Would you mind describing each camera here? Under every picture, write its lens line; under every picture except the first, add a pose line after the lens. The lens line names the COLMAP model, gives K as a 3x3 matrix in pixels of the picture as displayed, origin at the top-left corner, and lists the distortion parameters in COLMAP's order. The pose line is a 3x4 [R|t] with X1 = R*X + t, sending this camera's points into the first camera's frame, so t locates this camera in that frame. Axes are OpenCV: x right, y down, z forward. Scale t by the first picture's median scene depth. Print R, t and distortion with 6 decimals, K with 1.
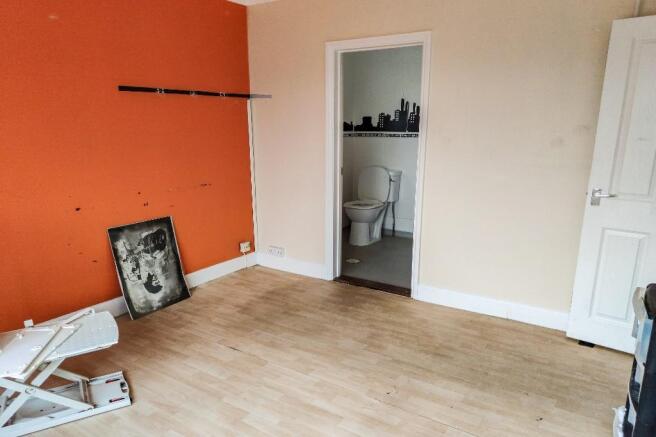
lens RADIAL K [[454.5, 0, 327.0], [0, 454.5, 219.9], [0, 0, 1]] dist [-0.008068, -0.000739]
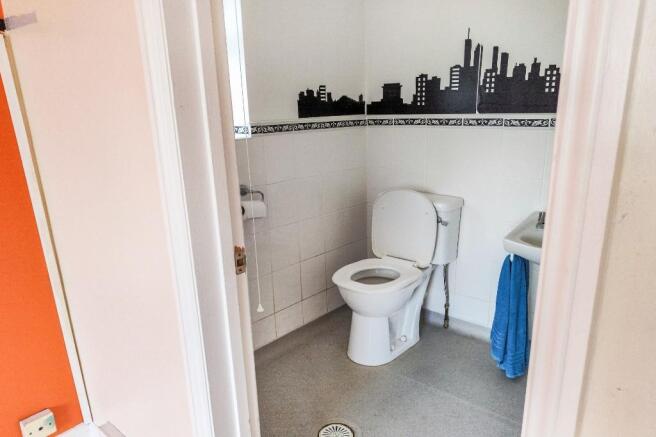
lens RADIAL K [[454.5, 0, 329.6], [0, 454.5, 217.6], [0, 0, 1]] dist [-0.008068, -0.000739]
pose [[0.990664, 0.008203, -0.136081, 0.090865], [-0.004304, 0.999572, 0.028925, -0.100710], [0.136260, -0.028069, 0.990275, 0.518188]]
